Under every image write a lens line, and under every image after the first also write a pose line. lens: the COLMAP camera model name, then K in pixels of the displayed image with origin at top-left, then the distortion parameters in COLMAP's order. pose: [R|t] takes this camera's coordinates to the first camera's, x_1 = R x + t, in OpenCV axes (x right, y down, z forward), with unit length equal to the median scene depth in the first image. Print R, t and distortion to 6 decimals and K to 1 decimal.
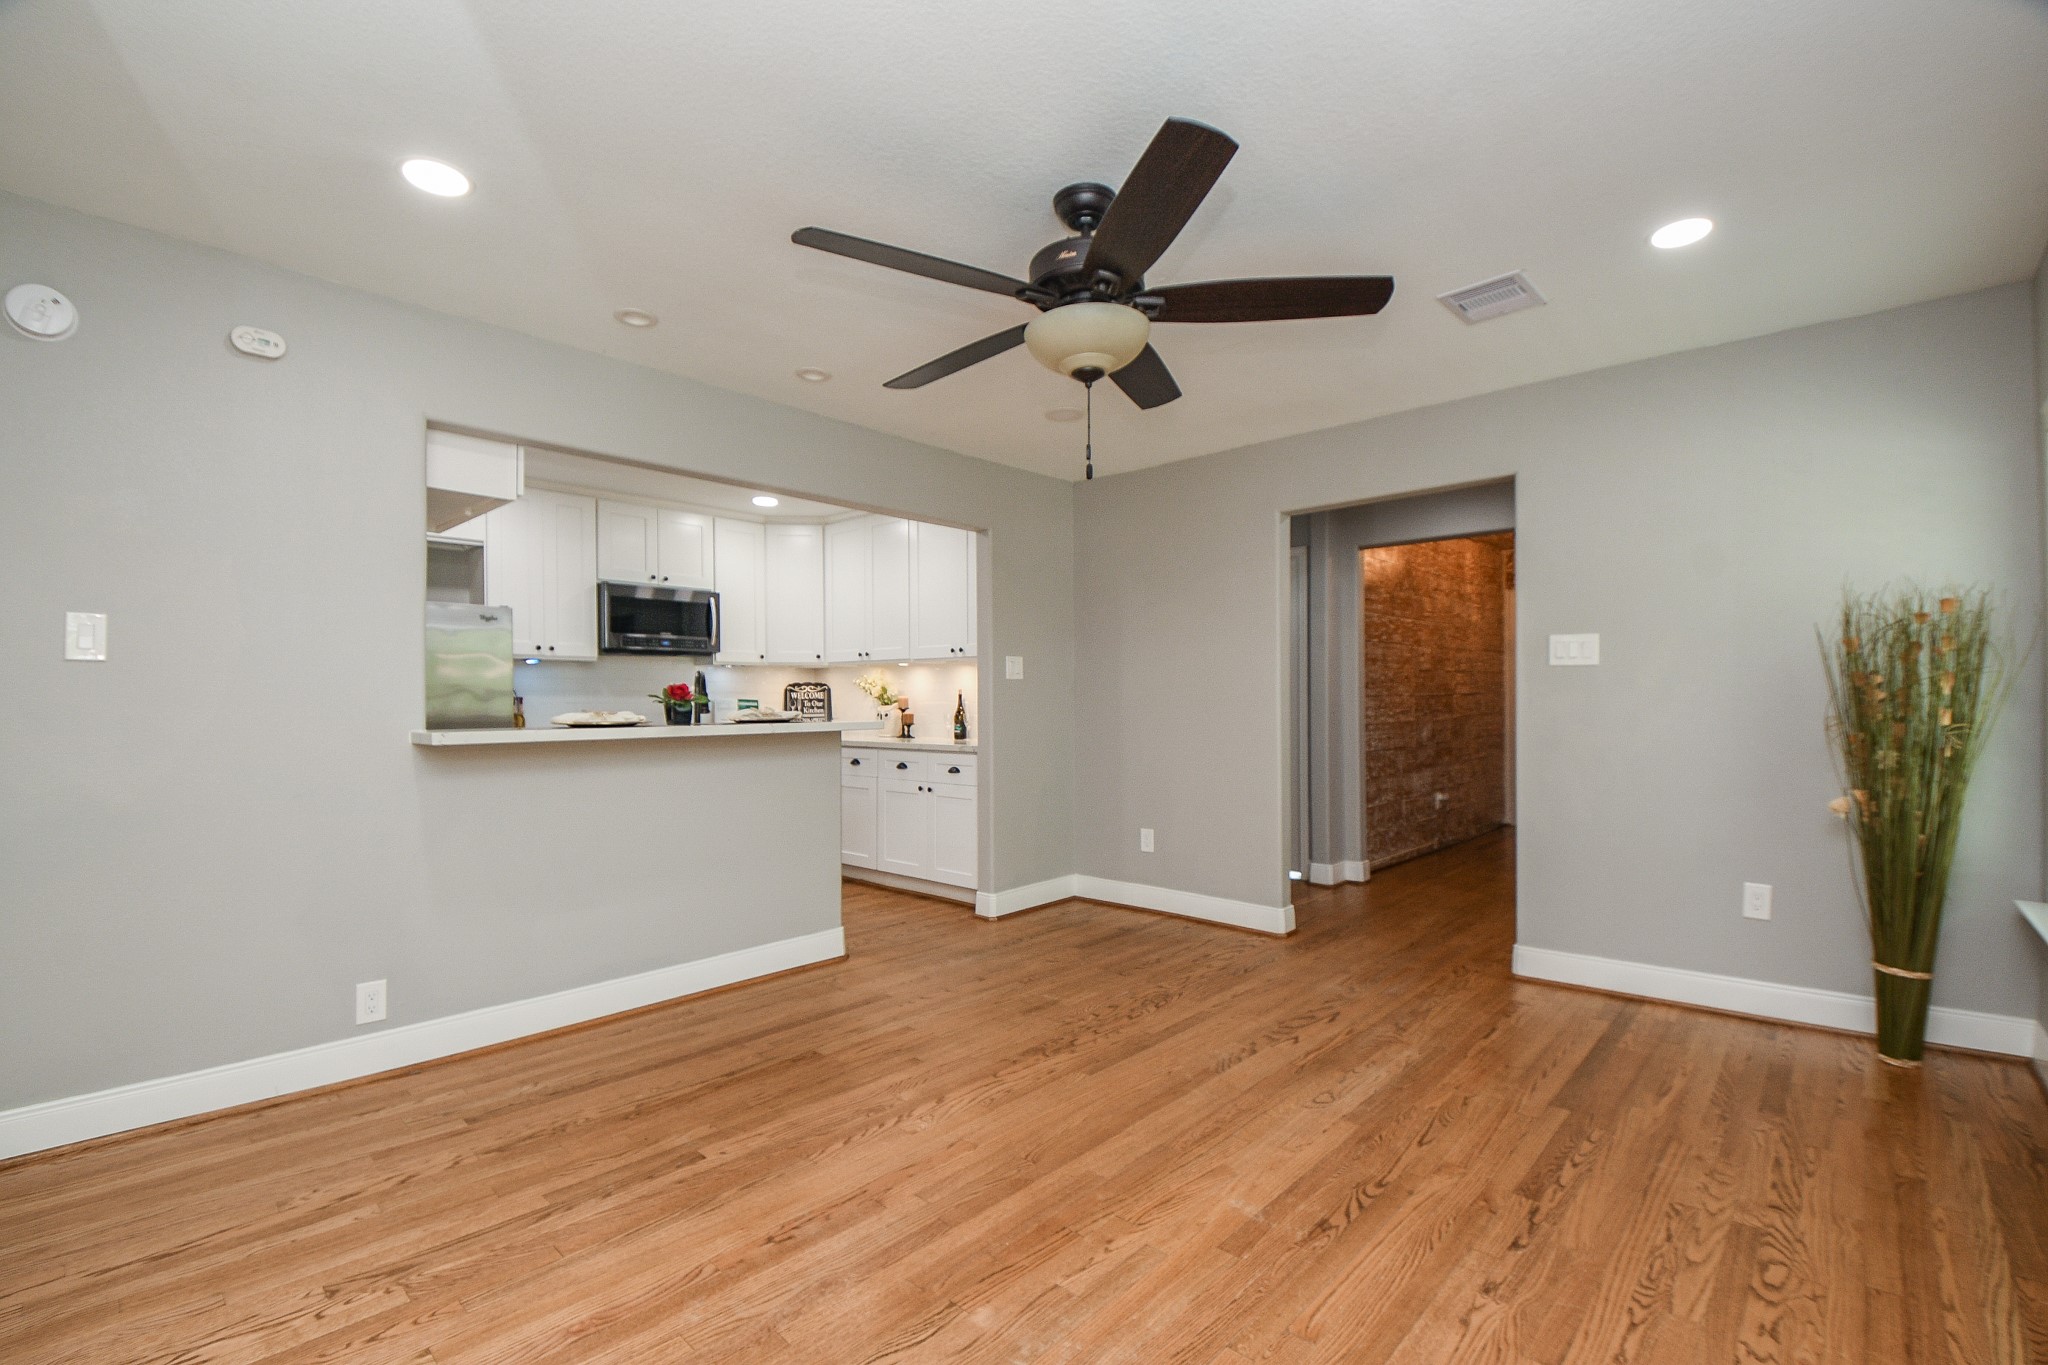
lens RADIAL K [[899.2, 0, 1032.5], [0, 899.2, 705.2], [0, 0, 1]] dist [0.018176, -0.026322]
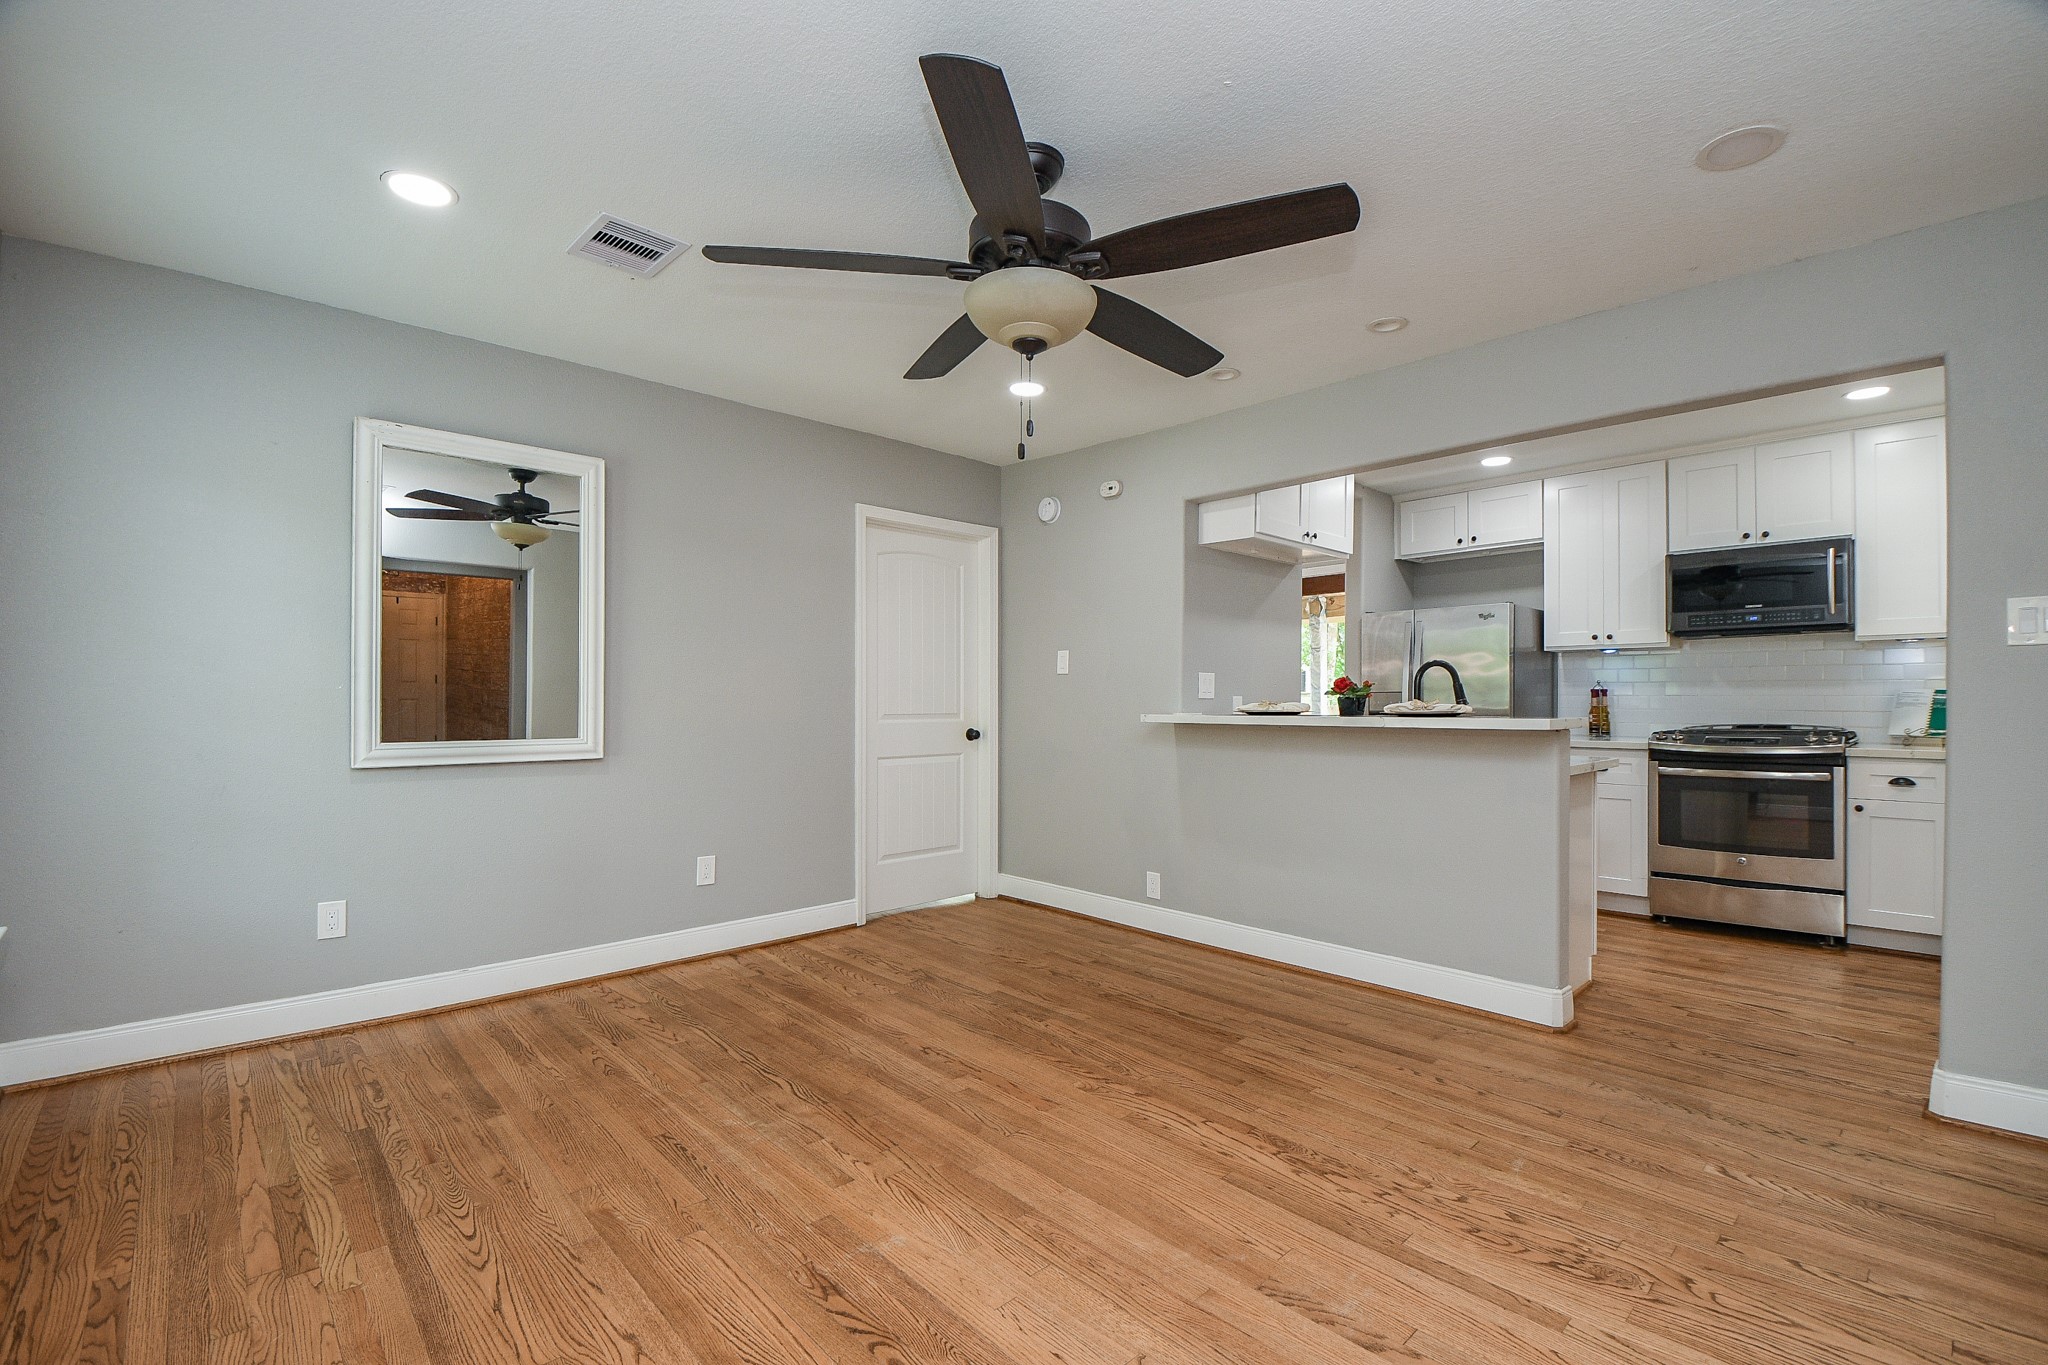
lens RADIAL K [[899.2, 0, 1032.5], [0, 899.2, 705.2], [0, 0, 1]] dist [0.018176, -0.026322]
pose [[-0.065680, 0.011555, -0.997774, 0.791478], [-0.004336, 0.999920, 0.011865, -0.001211], [0.997831, 0.005105, -0.065624, 0.840076]]
